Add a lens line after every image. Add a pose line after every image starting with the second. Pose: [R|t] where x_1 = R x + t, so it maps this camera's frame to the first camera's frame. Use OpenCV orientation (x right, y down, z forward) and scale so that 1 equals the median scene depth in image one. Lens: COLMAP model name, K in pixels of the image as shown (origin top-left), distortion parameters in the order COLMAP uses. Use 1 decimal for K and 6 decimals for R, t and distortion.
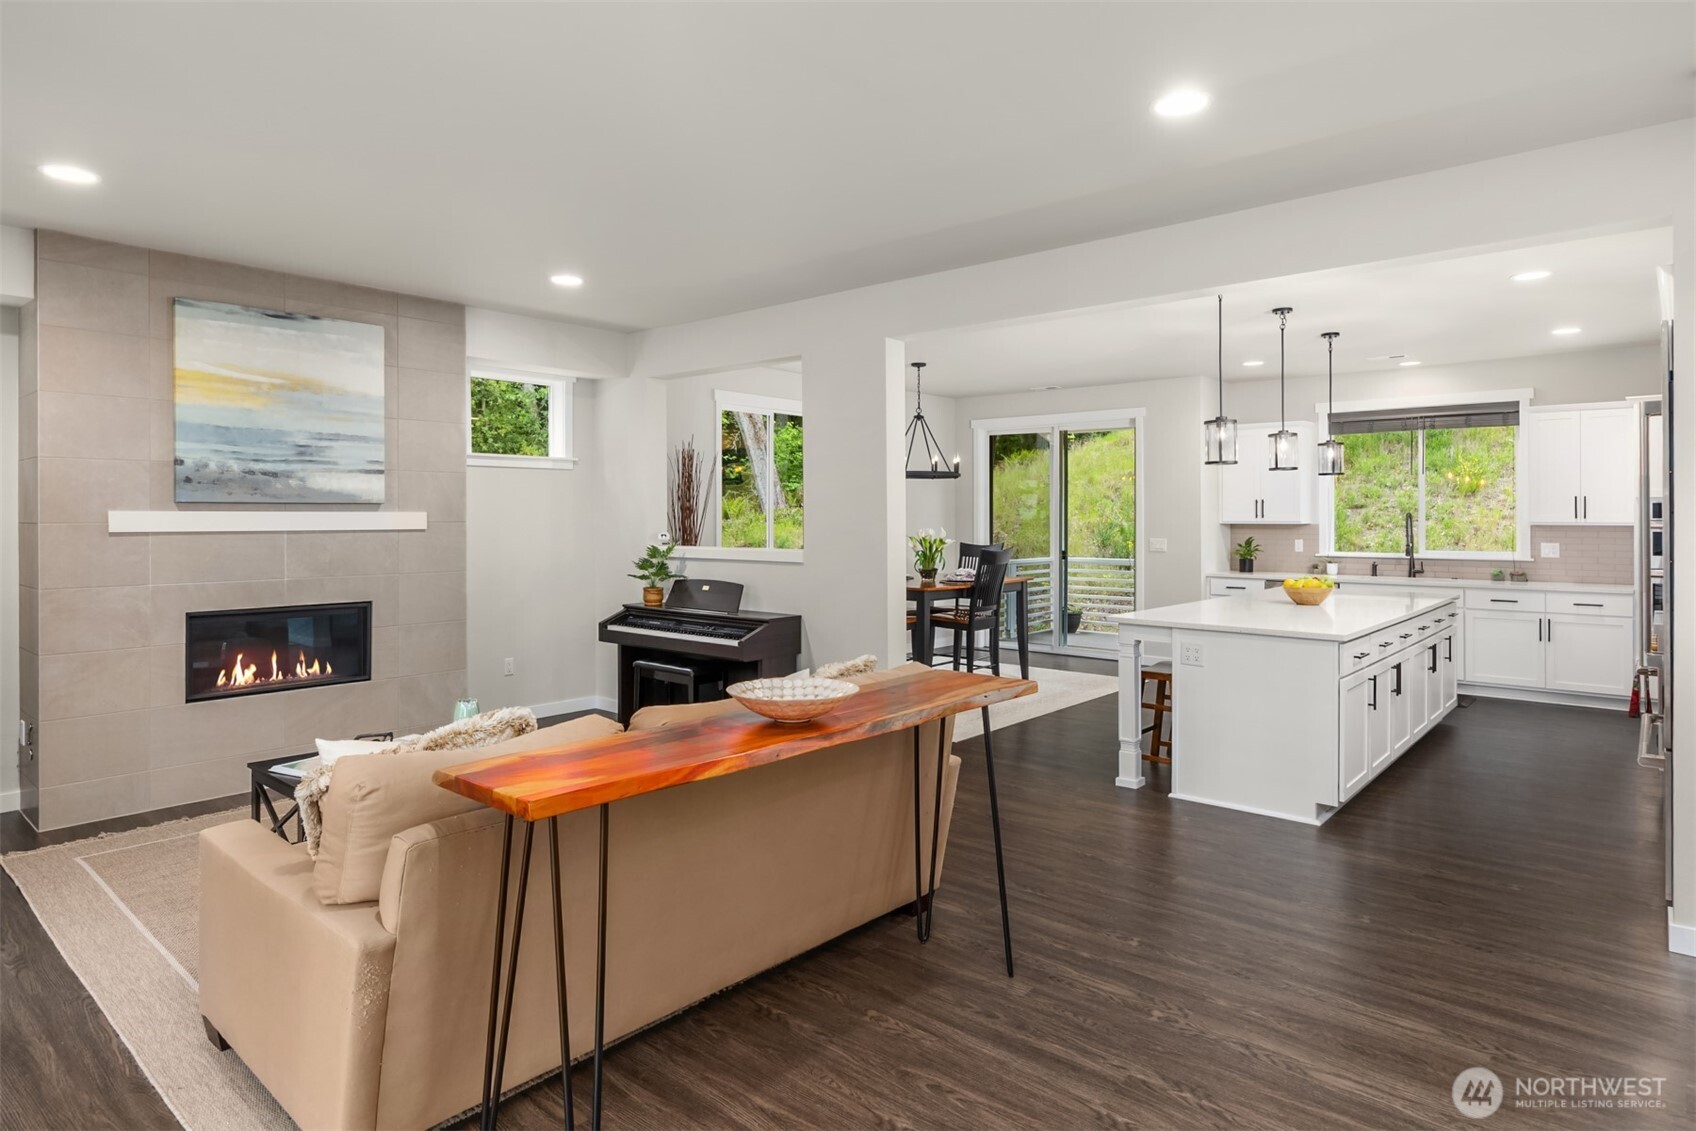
lens RADIAL K [[986.4, 0, 839.2], [0, 986.4, 518.1], [0, 0, 1]] dist [0.008662, 0.003864]
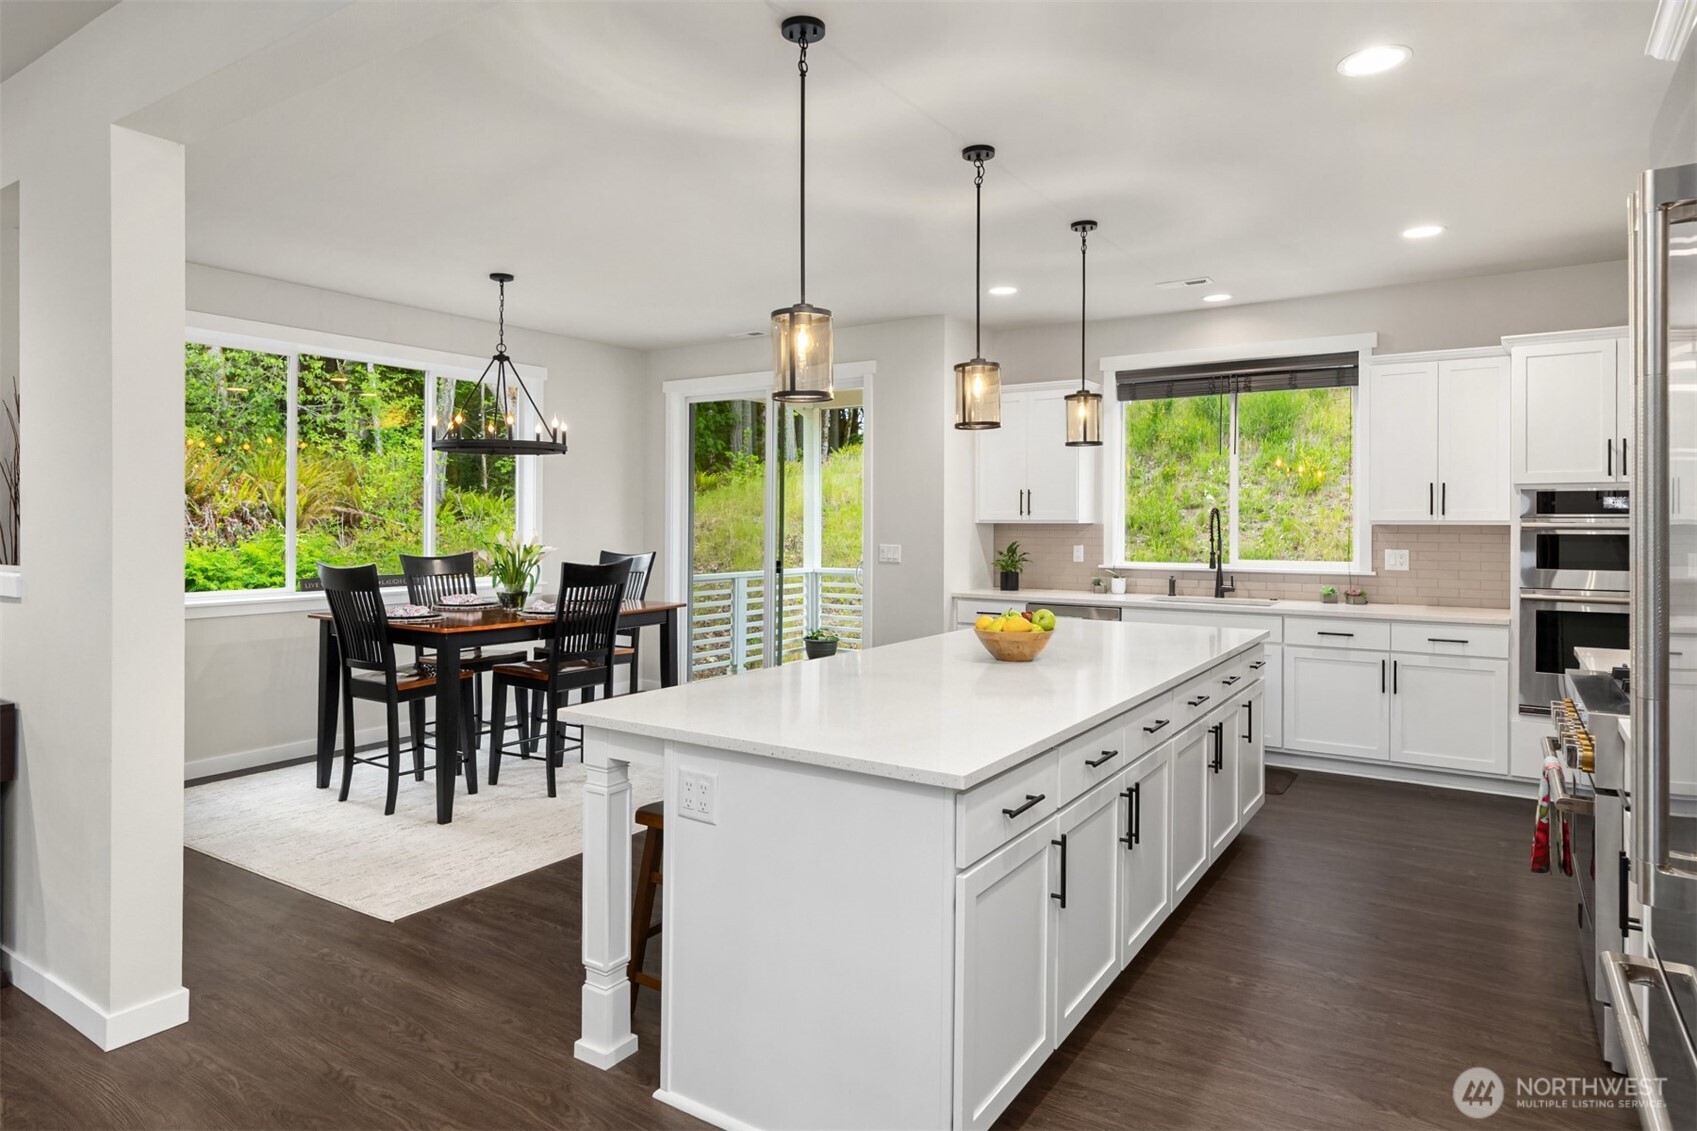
lens RADIAL K [[987.0, 0, 850.2], [0, 987.0, 530.3], [0, 0, 1]] dist [0.008662, 0.003864]
pose [[0.992568, 0.000341, 0.121687, 0.226050], [-0.001433, 0.999959, 0.008886, 0.004887], [-0.121679, -0.008994, 0.992529, 0.321521]]
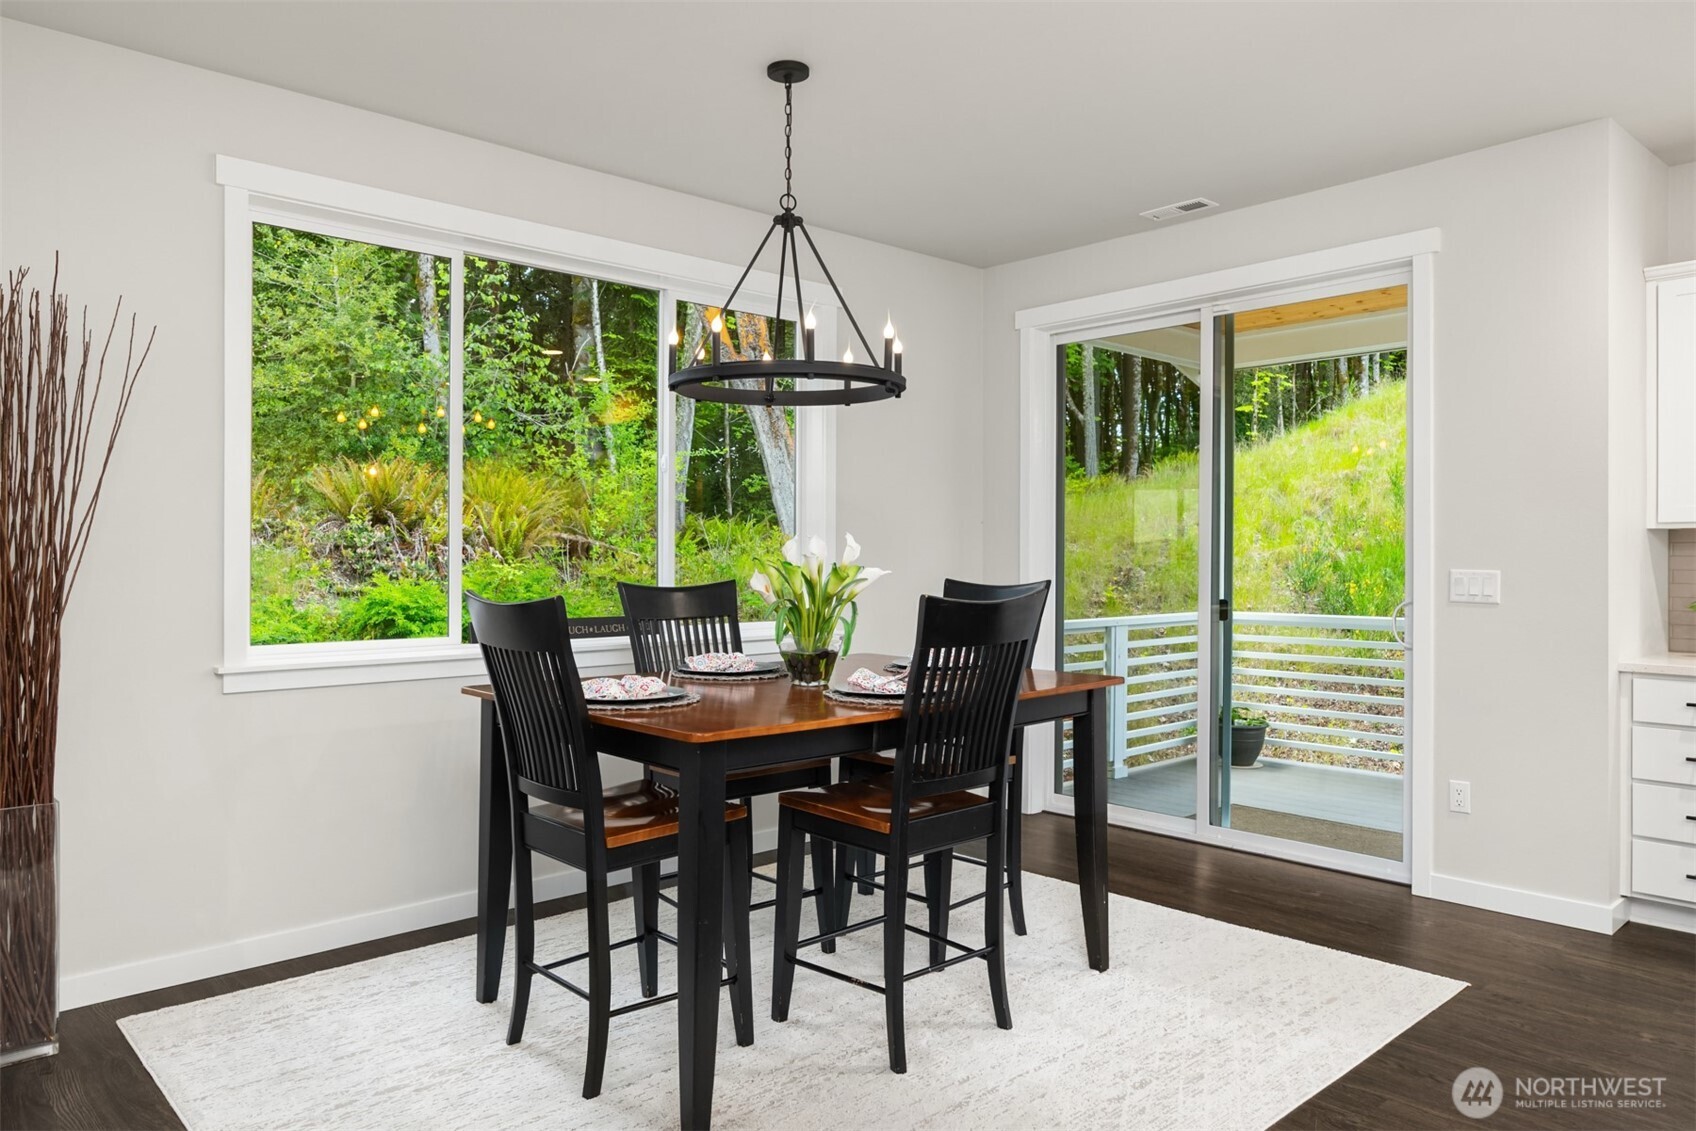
lens RADIAL K [[1109.9, 0, 853.7], [0, 1109.9, 580.2], [0, 0, 1]] dist [0.030800, 0.000639]
pose [[0.993372, 0.000978, -0.114943, 0.147838], [0.001114, 0.999835, 0.018133, 0.019063], [0.114941, -0.018141, 0.993207, 0.595750]]
